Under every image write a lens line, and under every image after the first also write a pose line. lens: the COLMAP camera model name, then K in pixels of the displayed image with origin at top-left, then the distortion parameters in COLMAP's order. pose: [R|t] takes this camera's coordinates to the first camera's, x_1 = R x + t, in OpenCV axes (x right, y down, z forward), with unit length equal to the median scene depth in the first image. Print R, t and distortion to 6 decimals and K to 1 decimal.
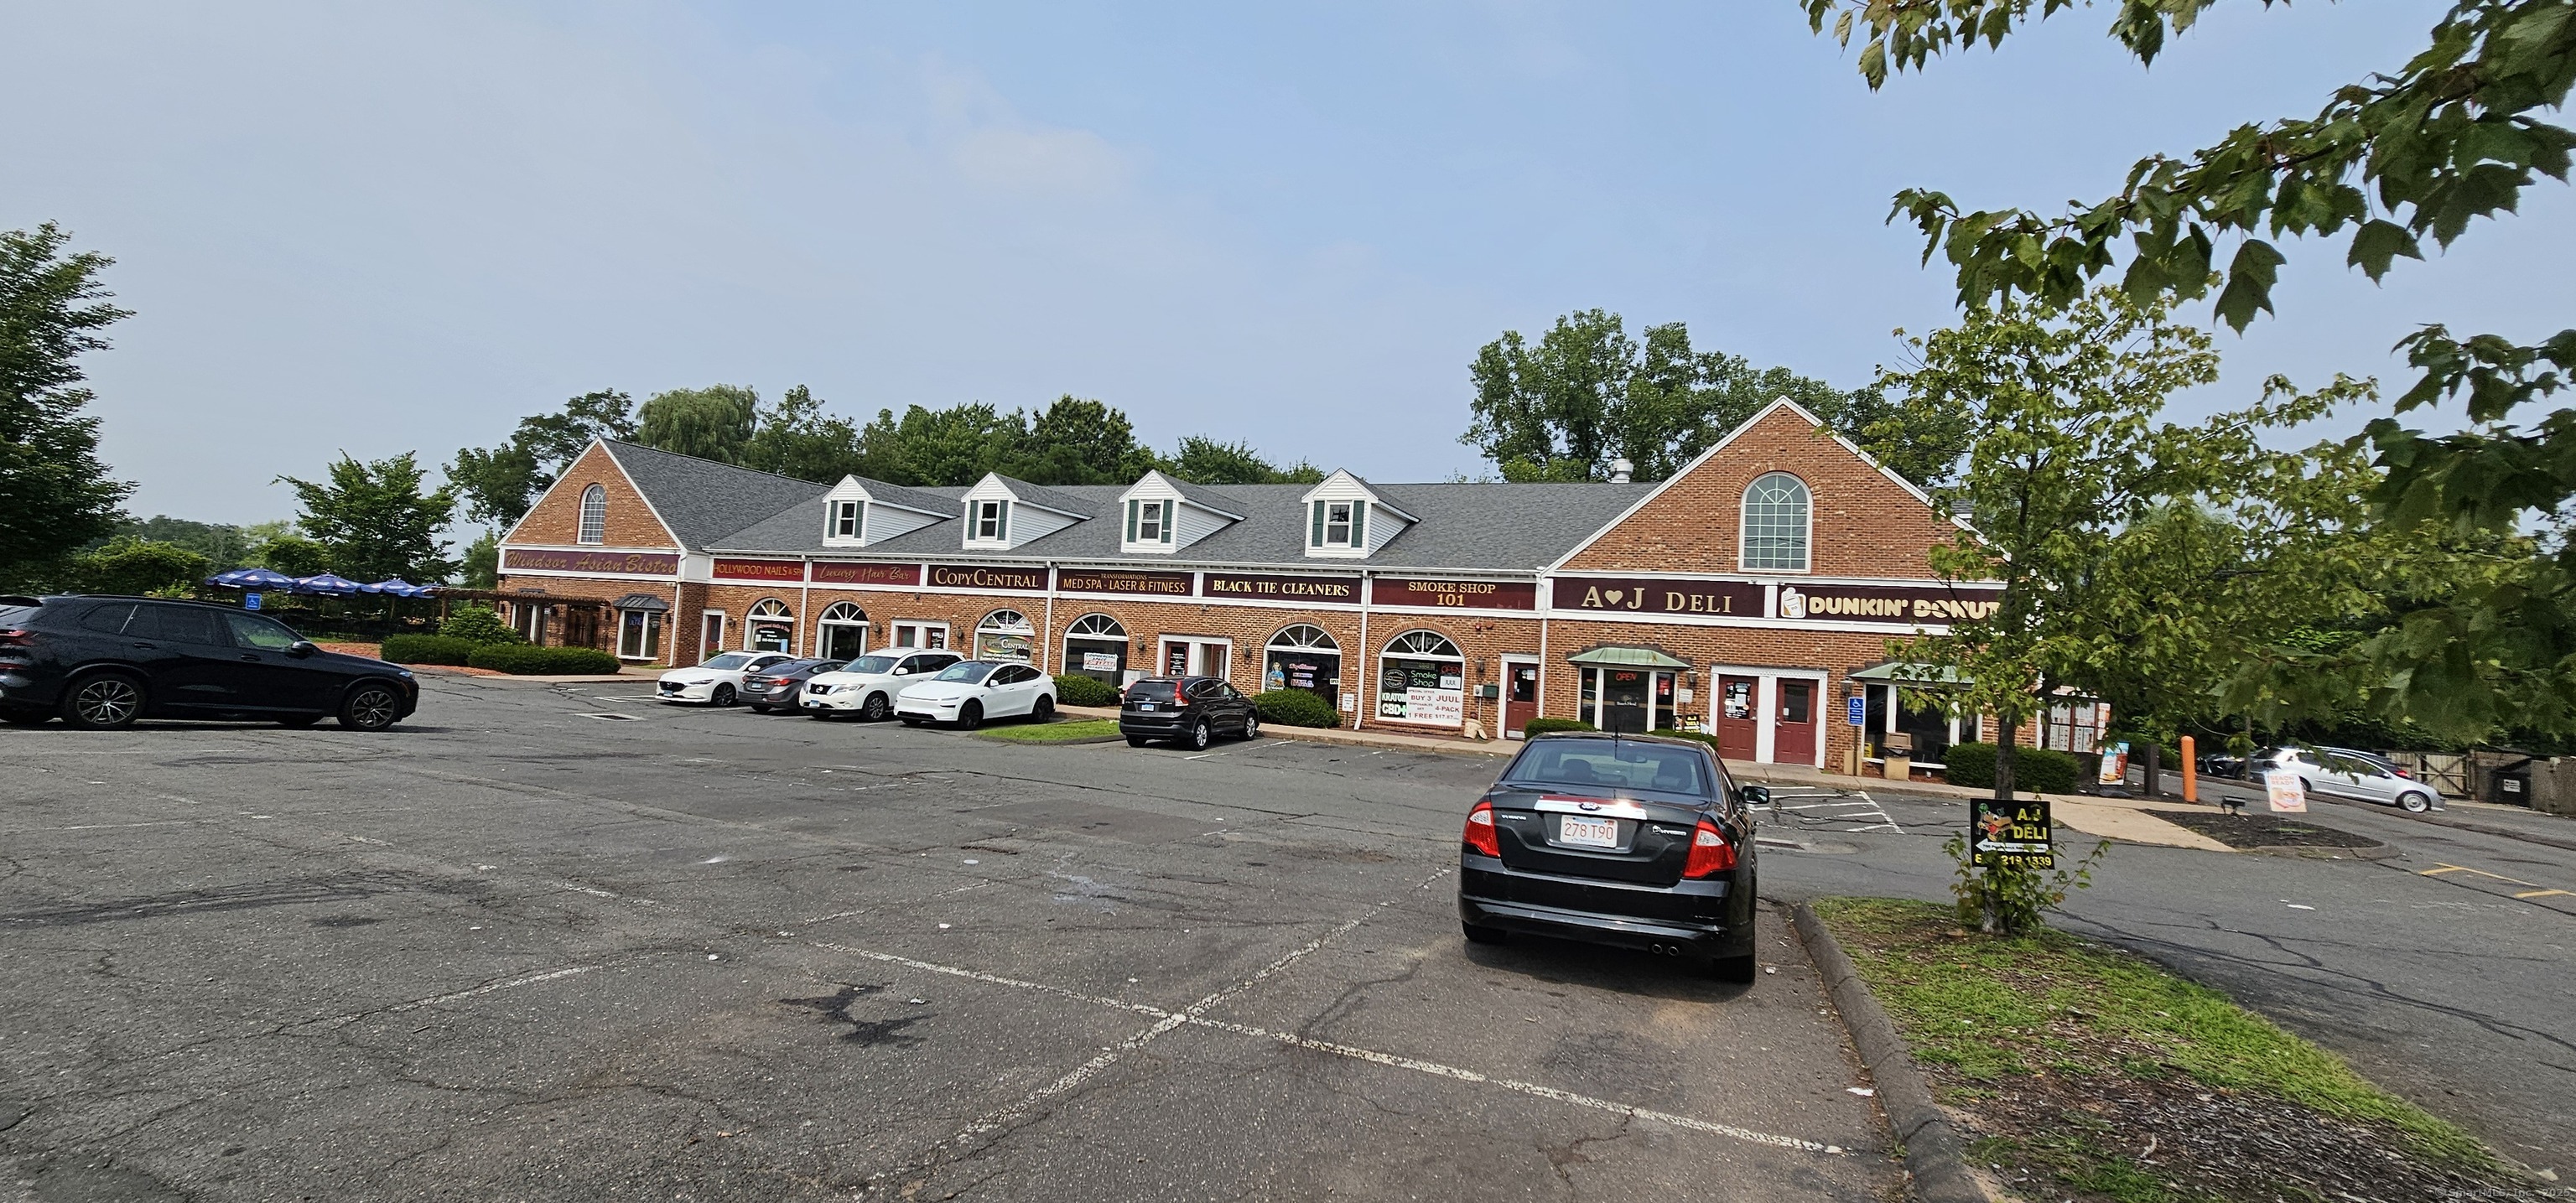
lens RADIAL K [[1054.8, 0, 1286.8], [0, 1054.8, 603.9], [0, 0, 1]] dist [0.001138, -0.000070]
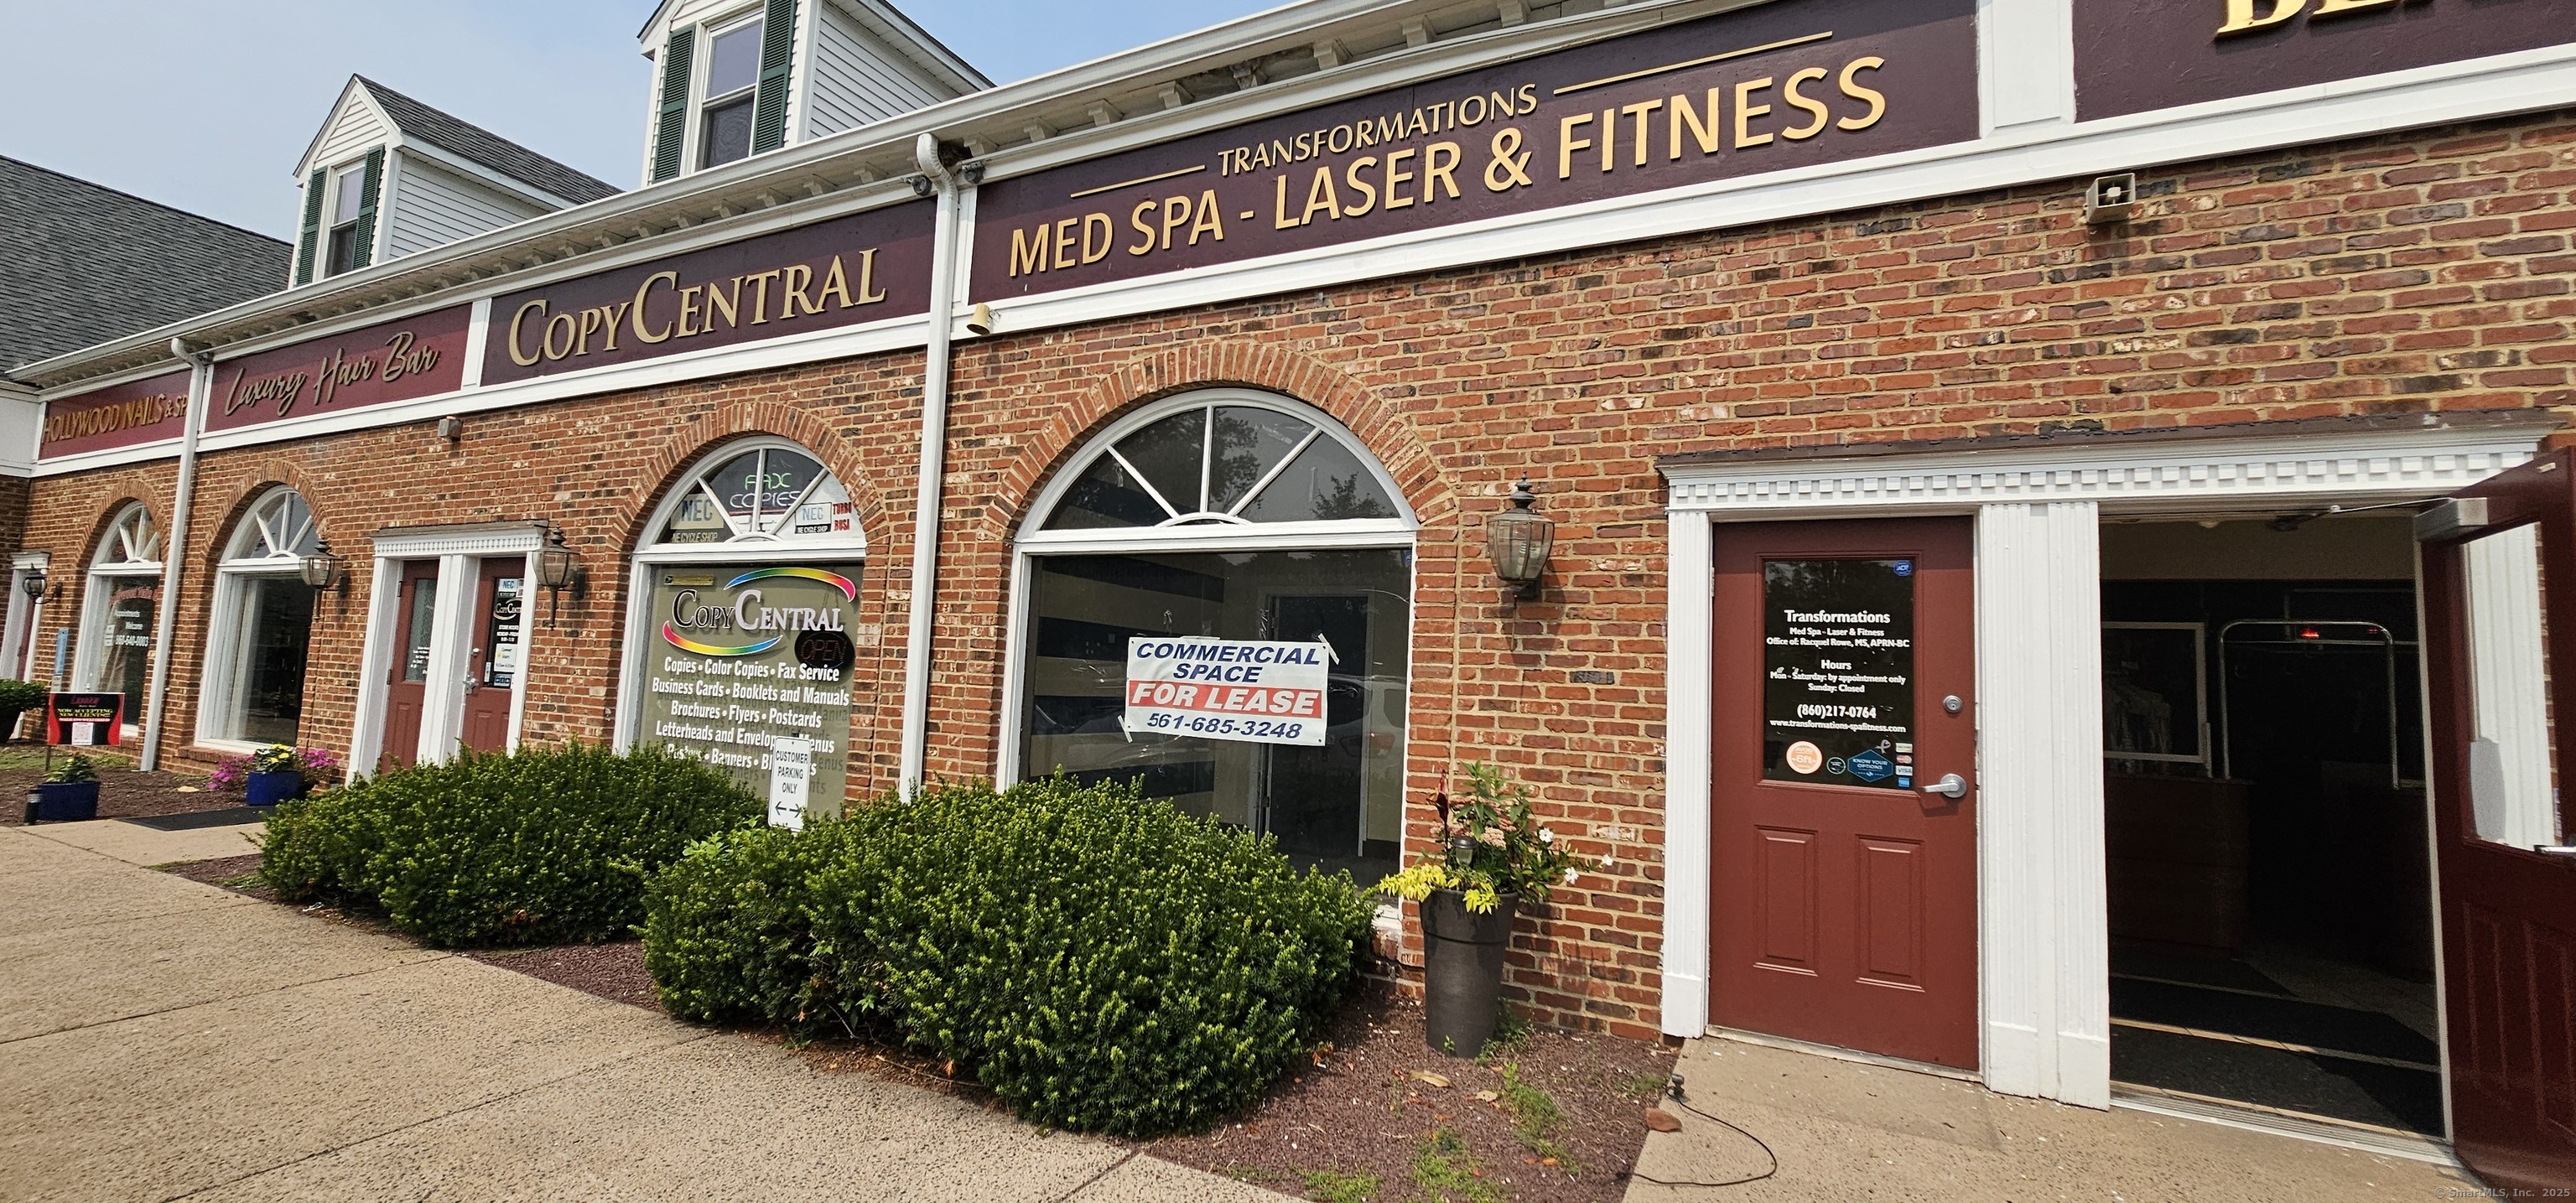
lens RADIAL K [[1054.8, 0, 1297.7], [0, 1054.8, 601.4], [0, 0, 1]] dist [0.001138, -0.000070]
pose [[0.997138, -0.024618, -0.071482, -0.162522], [0.022365, 0.999233, -0.032156, 0.049643], [0.072219, 0.030466, 0.996923, 0.887794]]
